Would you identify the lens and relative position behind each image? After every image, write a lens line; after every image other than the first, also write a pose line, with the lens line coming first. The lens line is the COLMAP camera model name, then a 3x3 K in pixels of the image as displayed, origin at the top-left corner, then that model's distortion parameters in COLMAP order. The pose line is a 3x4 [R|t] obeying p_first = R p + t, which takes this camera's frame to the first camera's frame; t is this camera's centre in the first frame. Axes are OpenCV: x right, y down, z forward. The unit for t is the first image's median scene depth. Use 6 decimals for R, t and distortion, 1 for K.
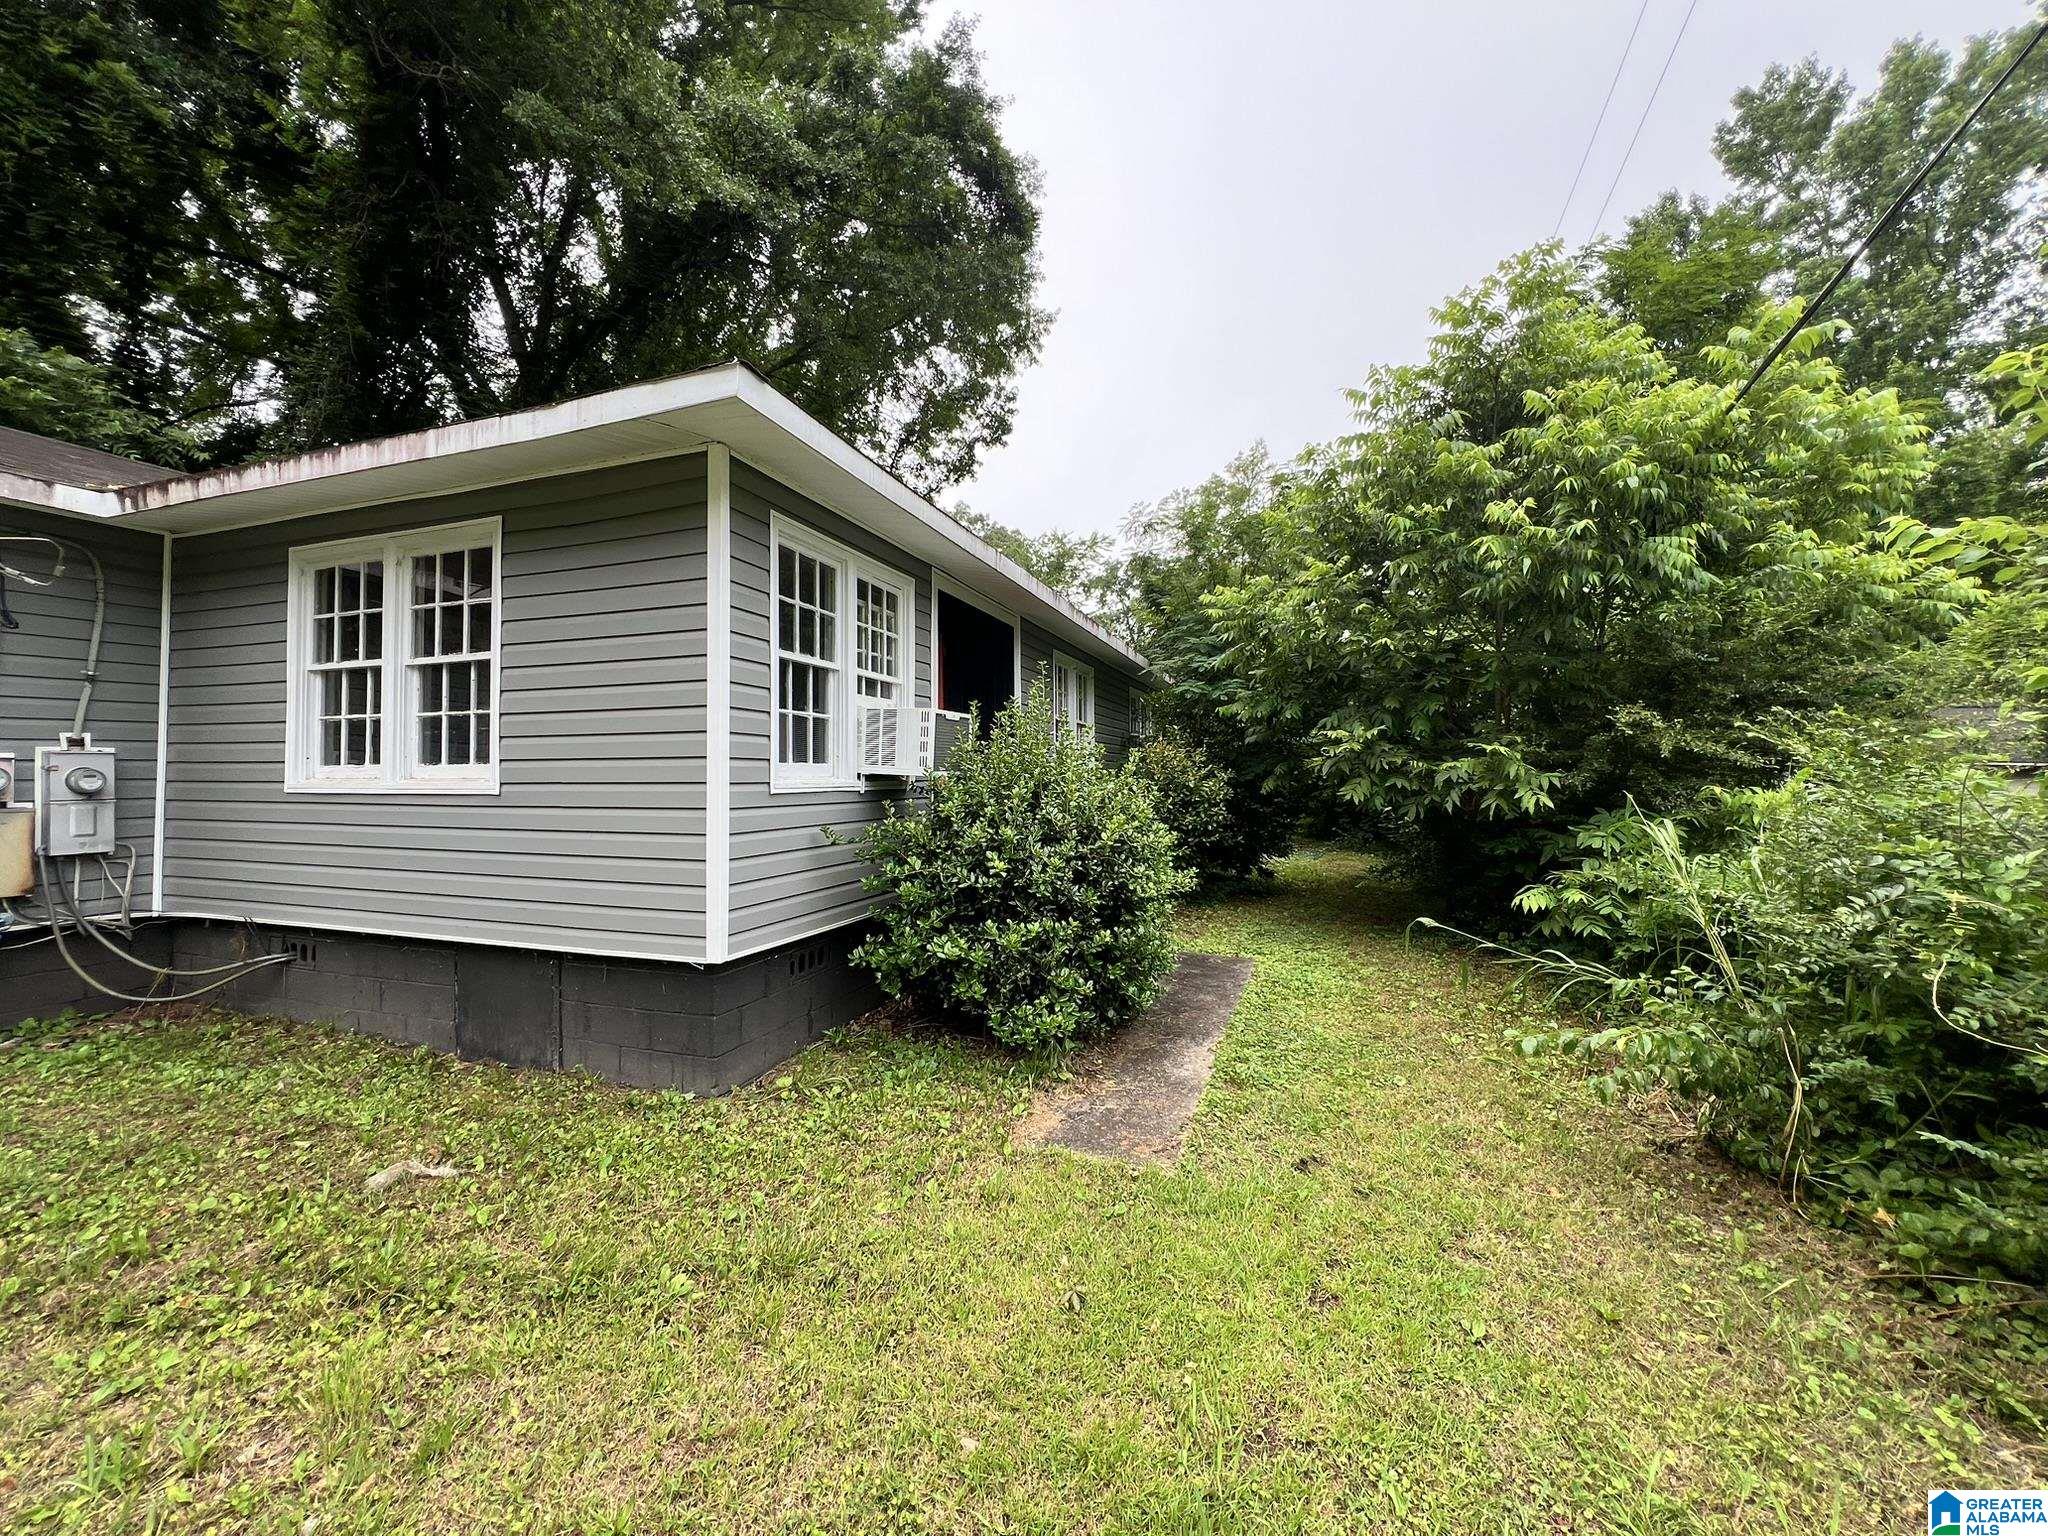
lens RADIAL K [[825.7, 0, 1017.4], [0, 825.7, 760.0], [0, 0, 1]] dist [-0.000831, 0.000175]
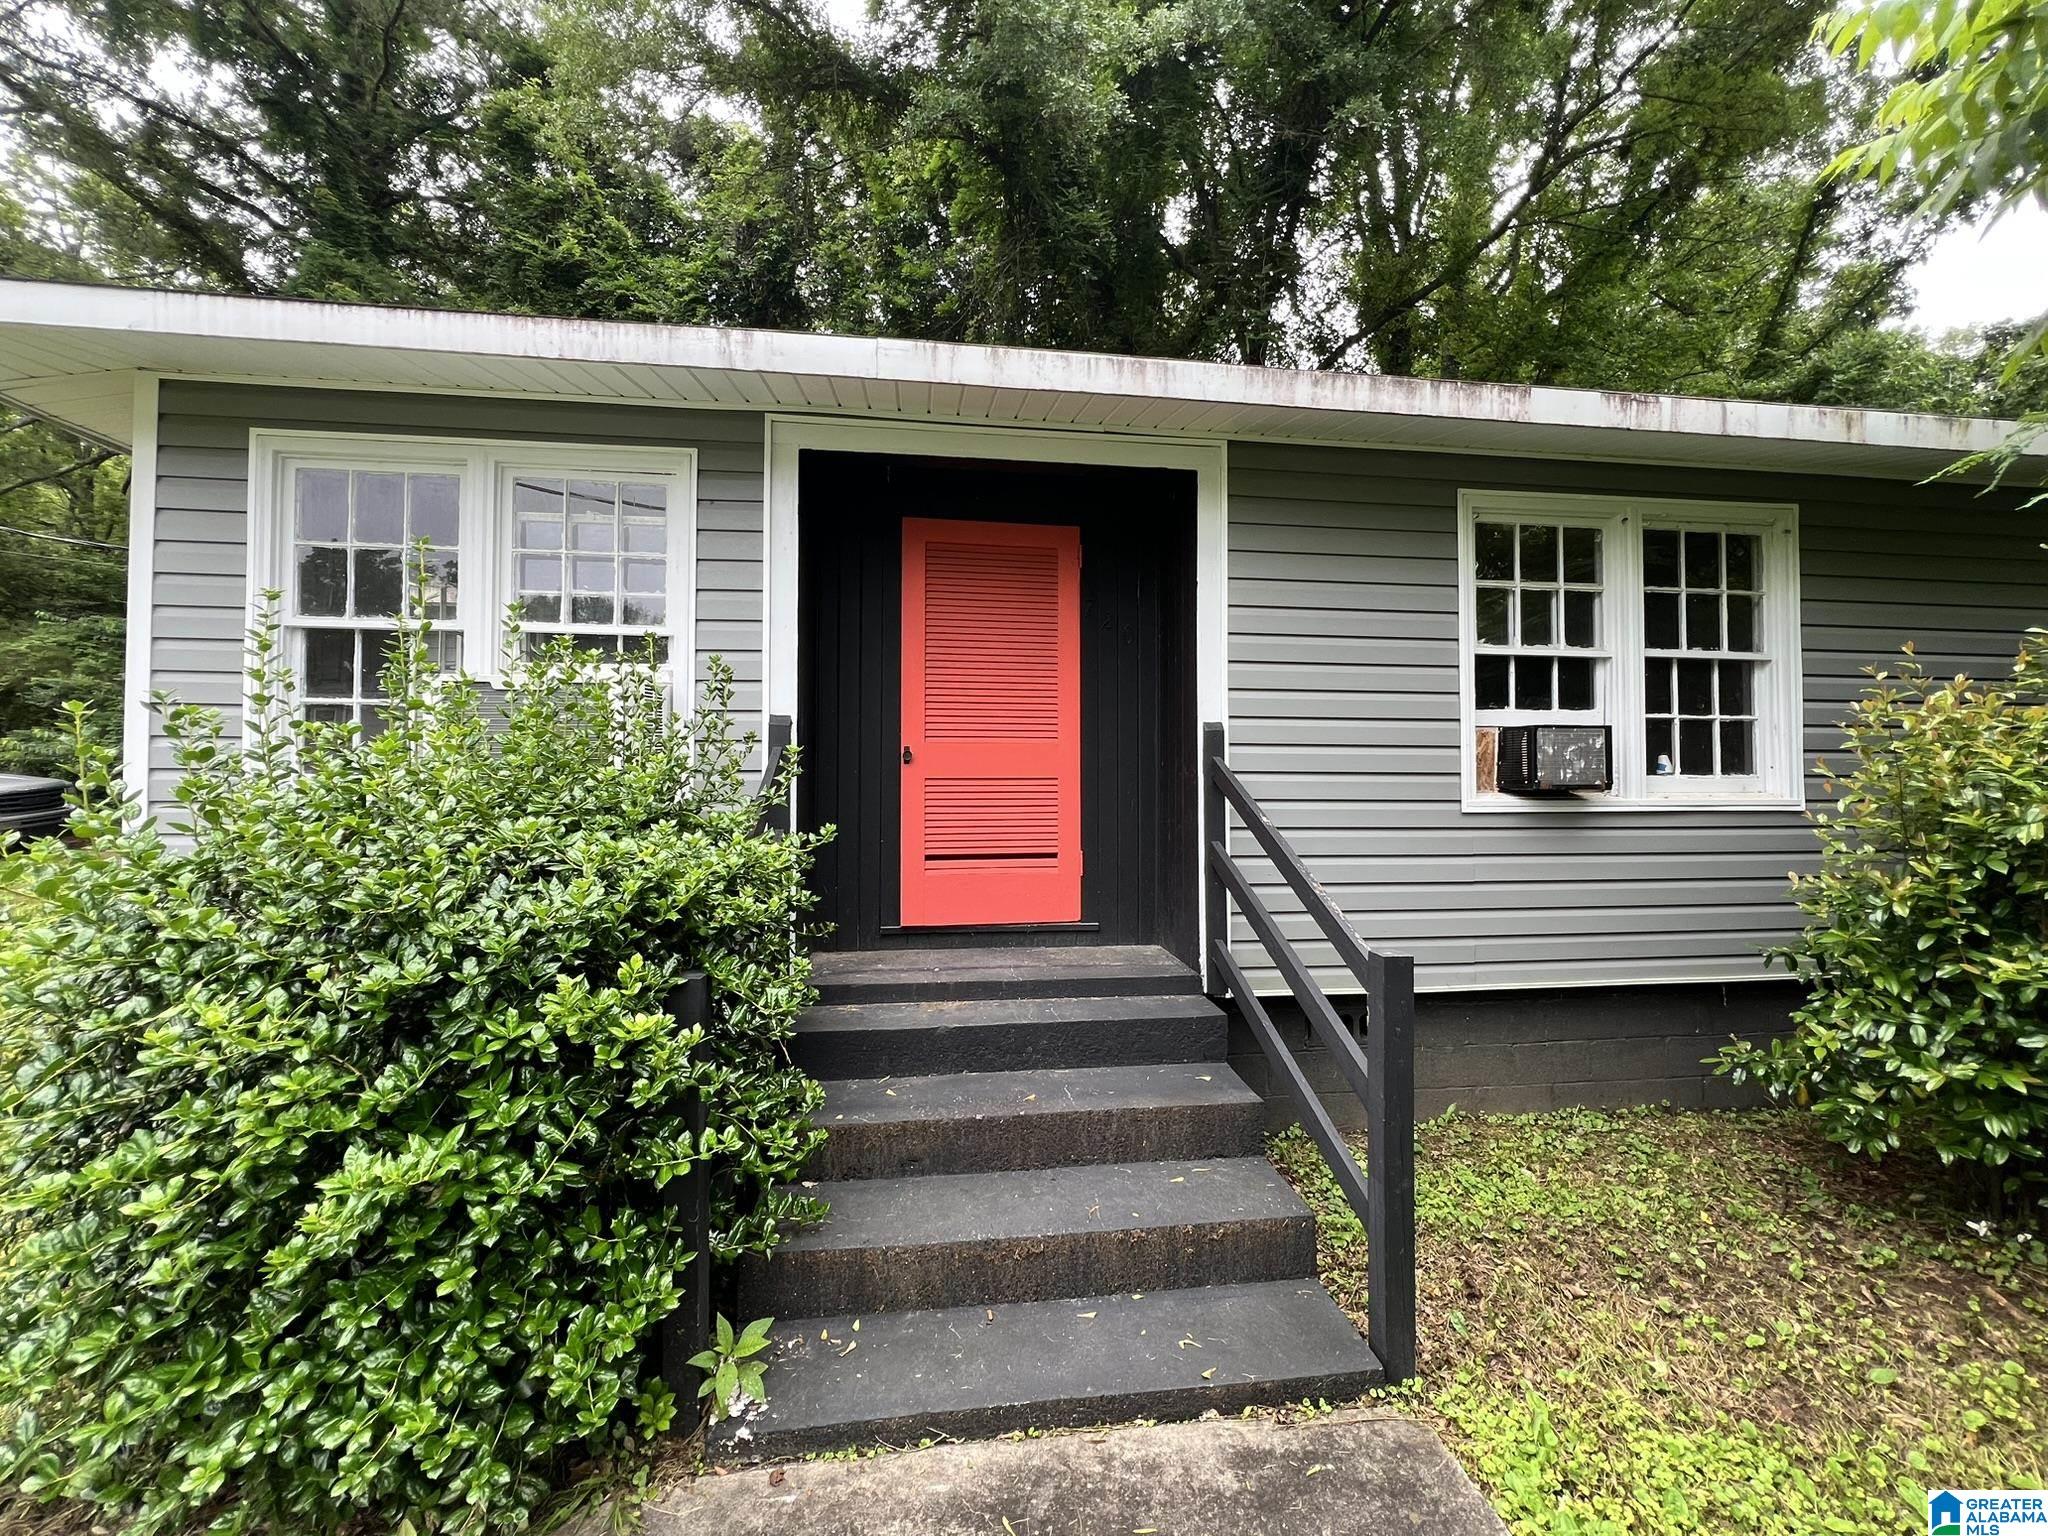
lens RADIAL K [[825.7, 0, 893.6], [0, 825.7, 783.3], [0, 0, 1]] dist [-0.000831, 0.000175]
pose [[0.895178, 0.008800, 0.445623, -1.802632], [-0.011631, 0.999926, 0.003617, 0.019930], [-0.445558, -0.008421, 0.895214, 0.583864]]
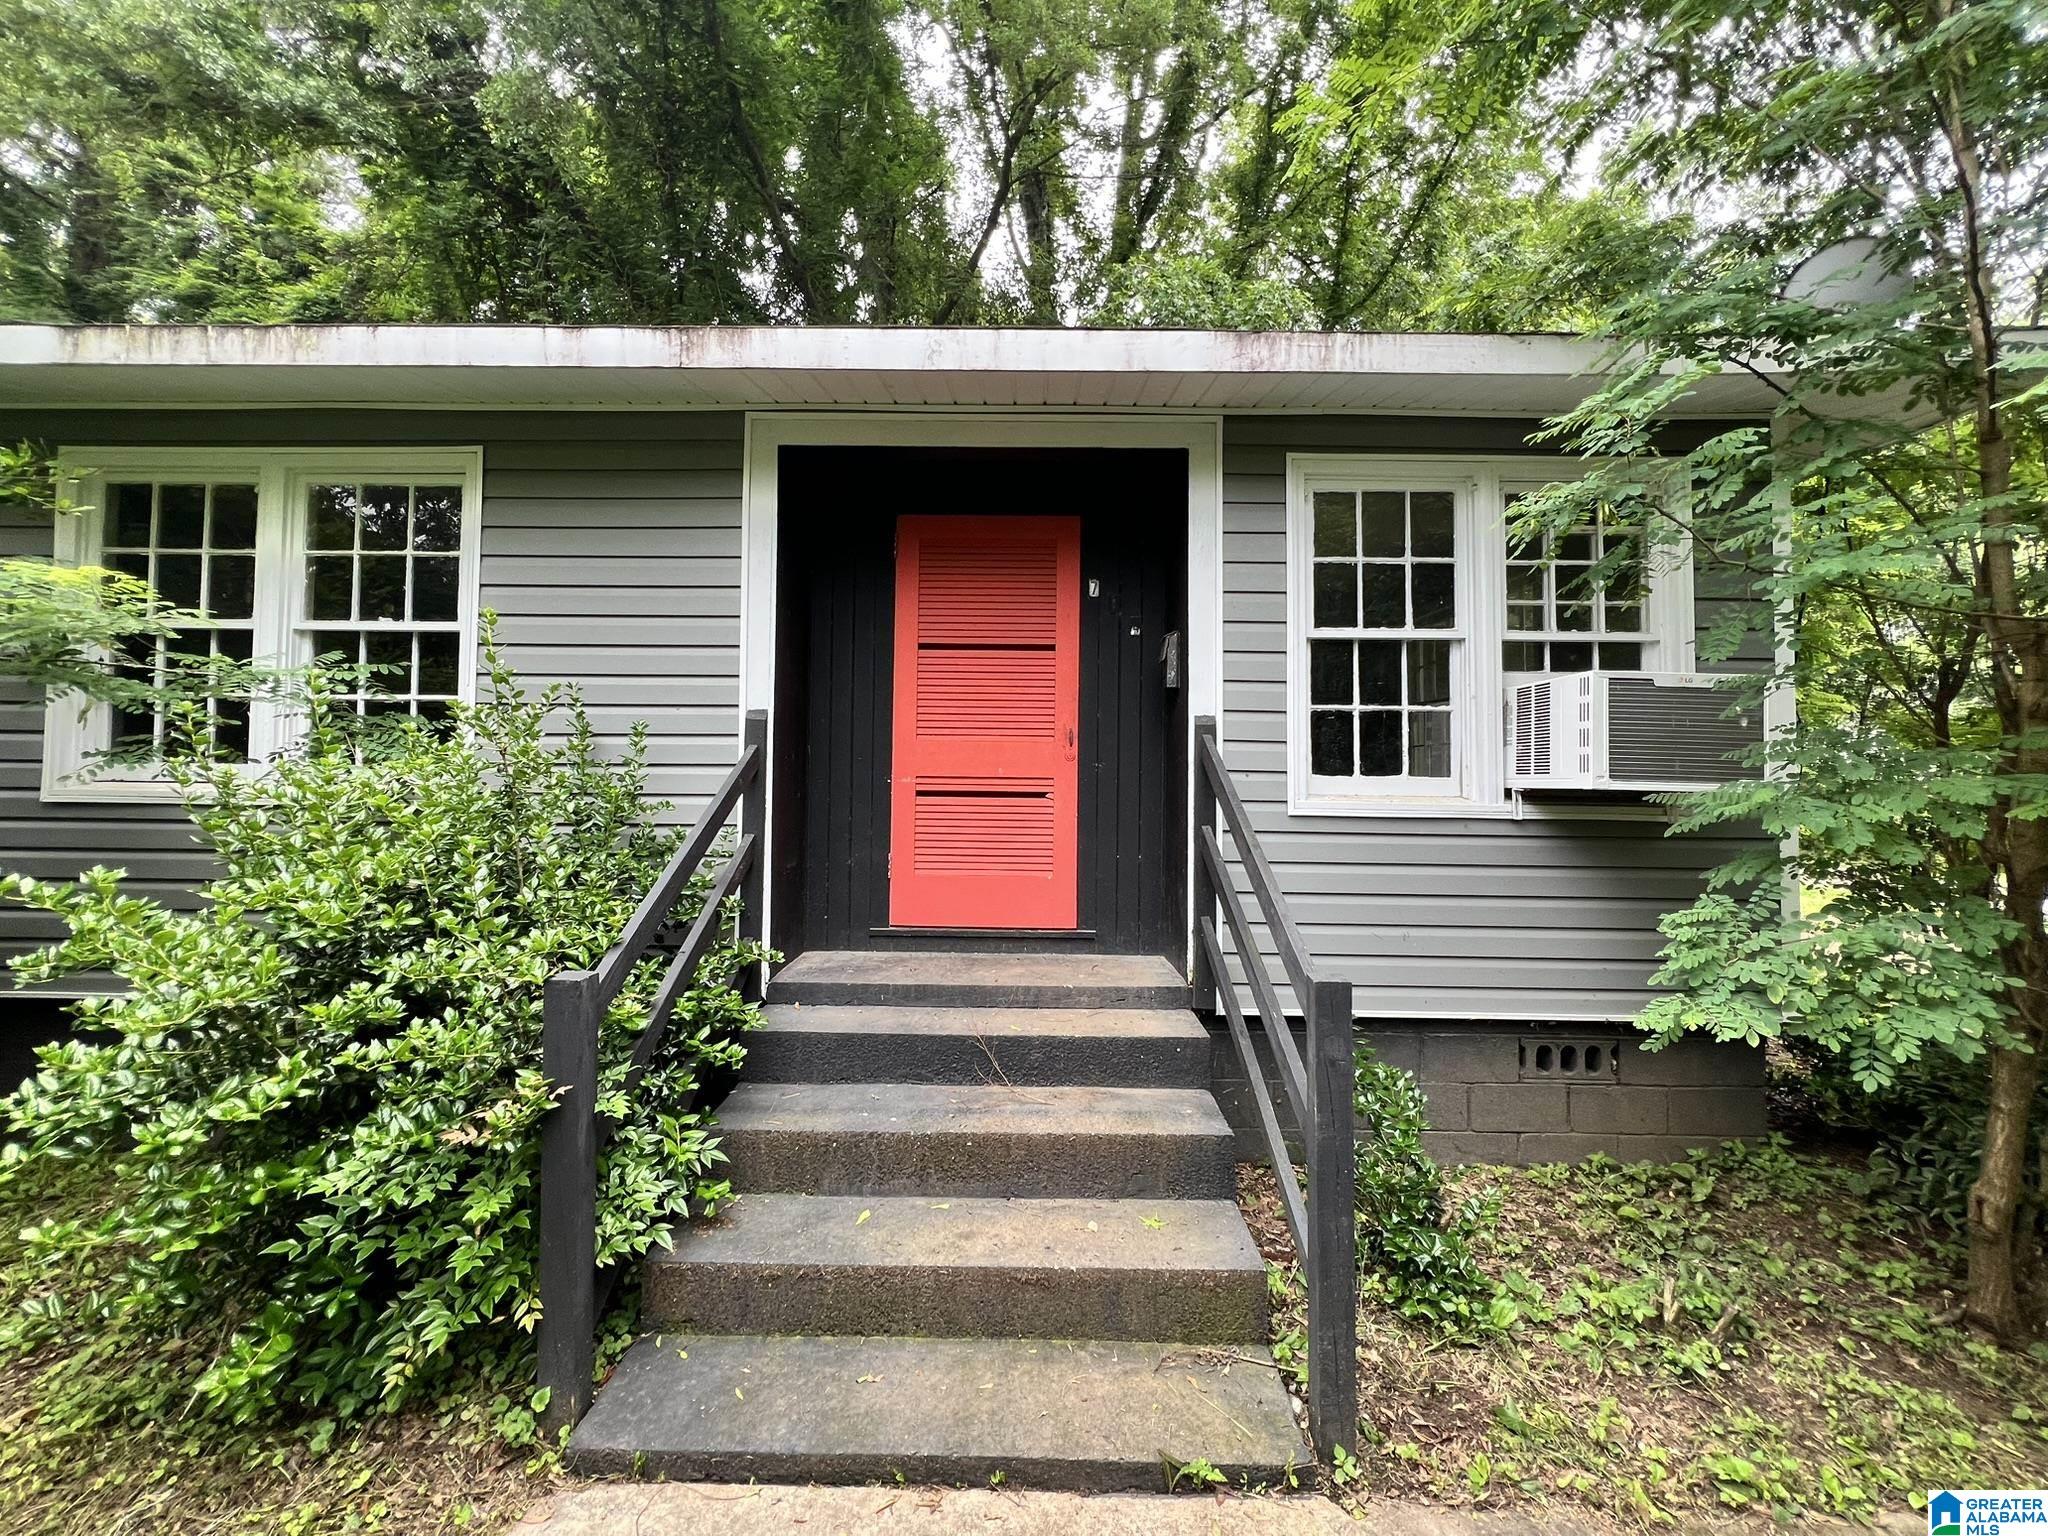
lens RADIAL K [[825.7, 0, 1023.7], [0, 825.7, 757.3], [0, 0, 1]] dist [-0.000831, 0.000175]
pose [[0.943107, 0.022820, 0.331706, -1.257127], [-0.017172, 0.999654, -0.019947, 0.008018], [-0.332046, 0.013116, 0.943172, 0.417721]]
